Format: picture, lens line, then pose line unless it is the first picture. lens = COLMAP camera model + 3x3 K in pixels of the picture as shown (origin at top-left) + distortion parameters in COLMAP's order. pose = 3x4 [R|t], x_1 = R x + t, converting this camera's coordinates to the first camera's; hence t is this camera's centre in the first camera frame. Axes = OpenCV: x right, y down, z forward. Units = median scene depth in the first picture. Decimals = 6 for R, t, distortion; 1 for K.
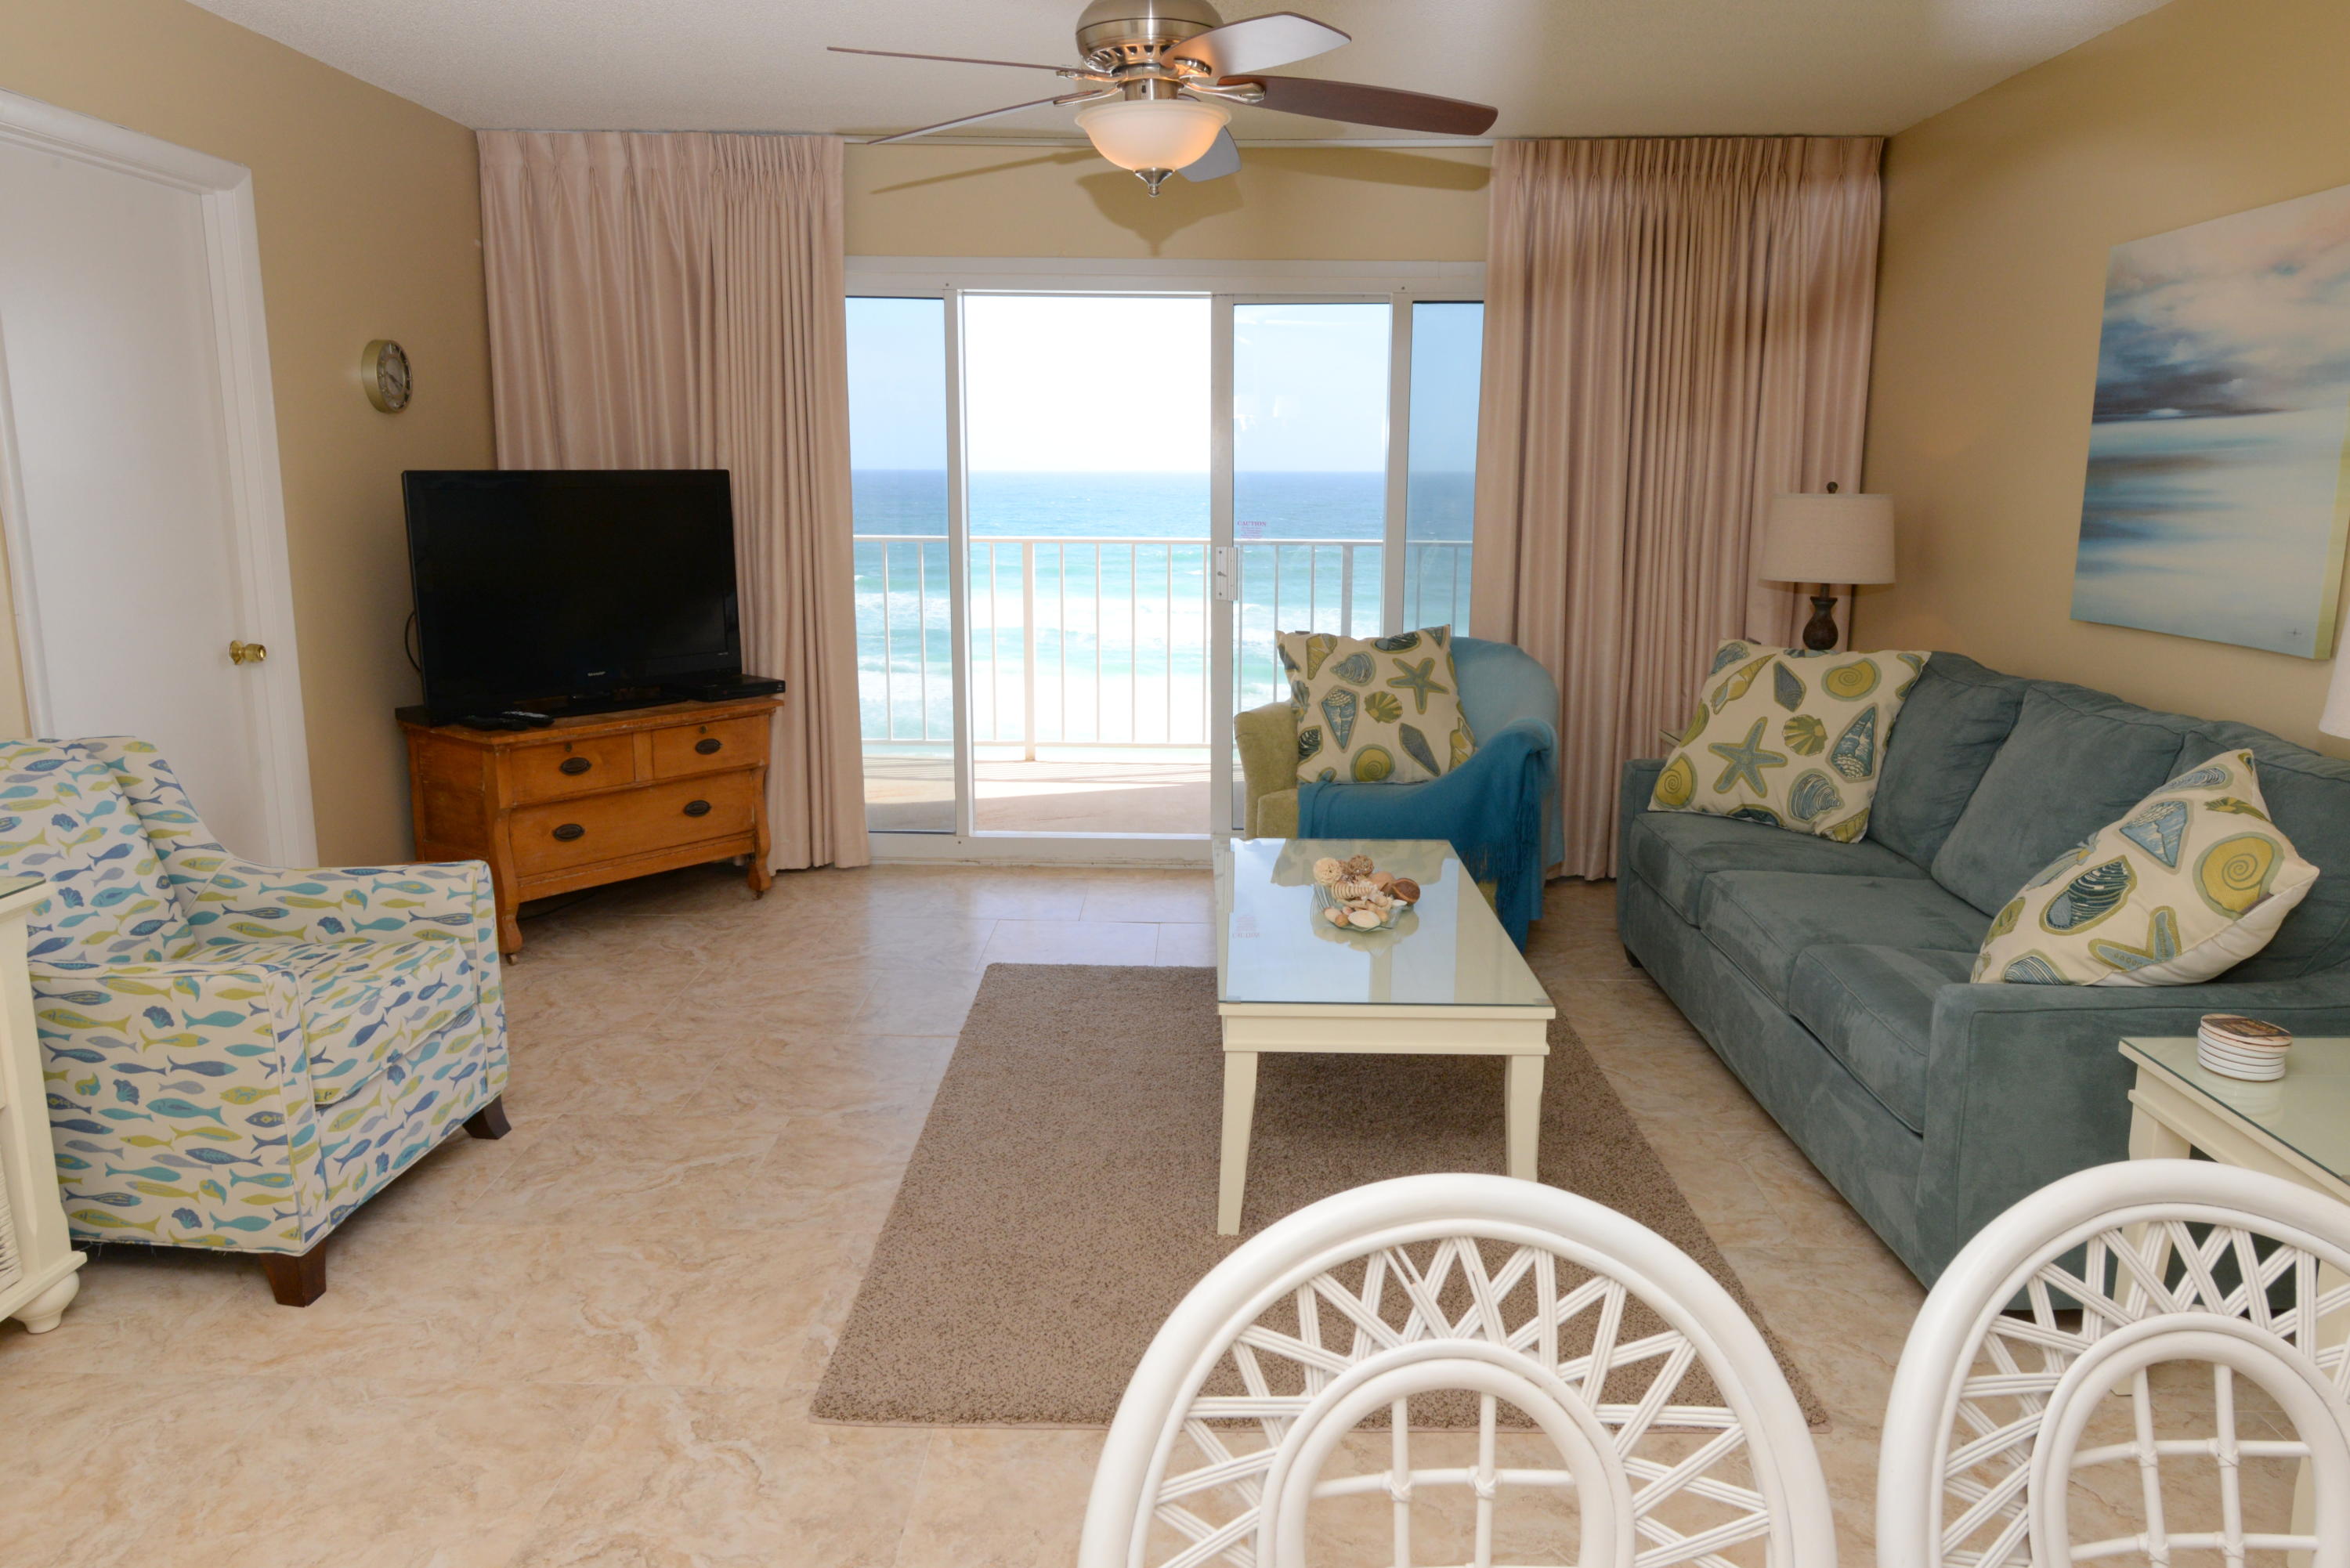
lens RADIAL K [[1575.8, 0, 1167.7], [0, 1575.8, 755.5], [0, 0, 1]] dist [0.001809, -0.003948]
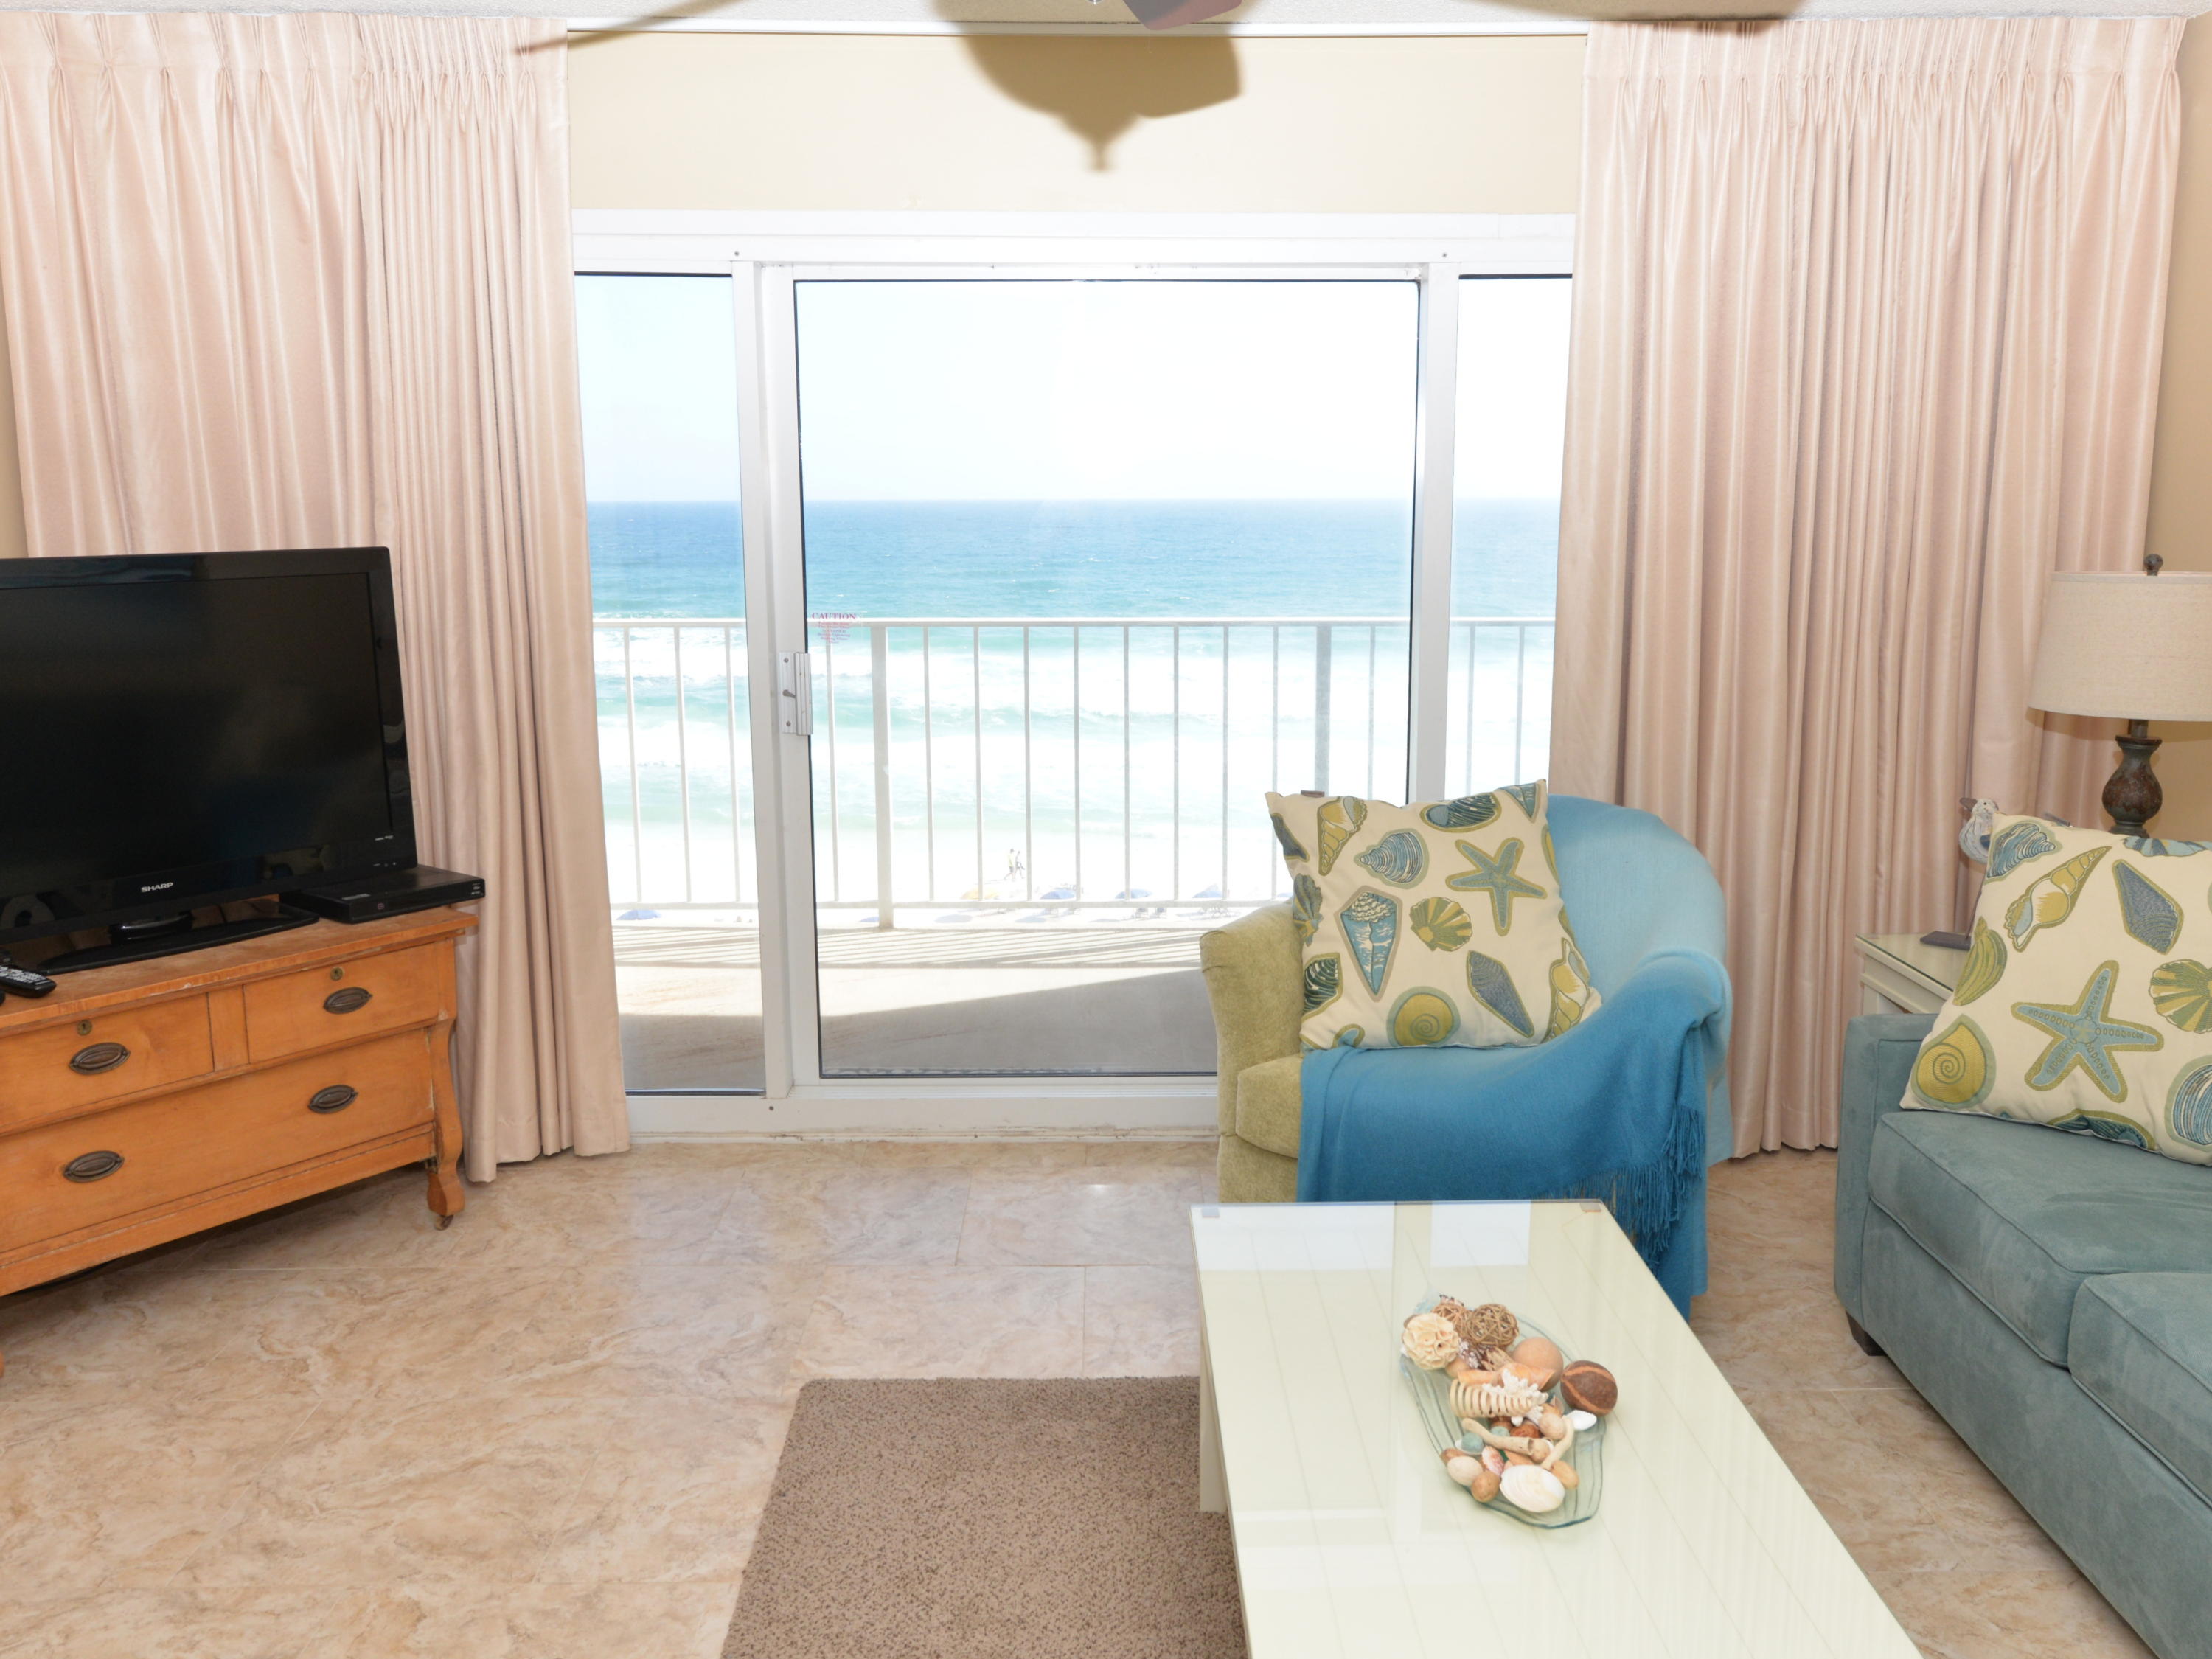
lens RADIAL K [[1763.3, 0, 1119.9], [0, 1763.3, 793.2], [0, 0, 1]] dist [-0.002219, -0.003231]
pose [[0.999294, -0.015404, 0.034280, -0.014845], [0.015871, 0.999784, -0.013392, -0.083939], [-0.034066, 0.013927, 0.999323, 0.349793]]
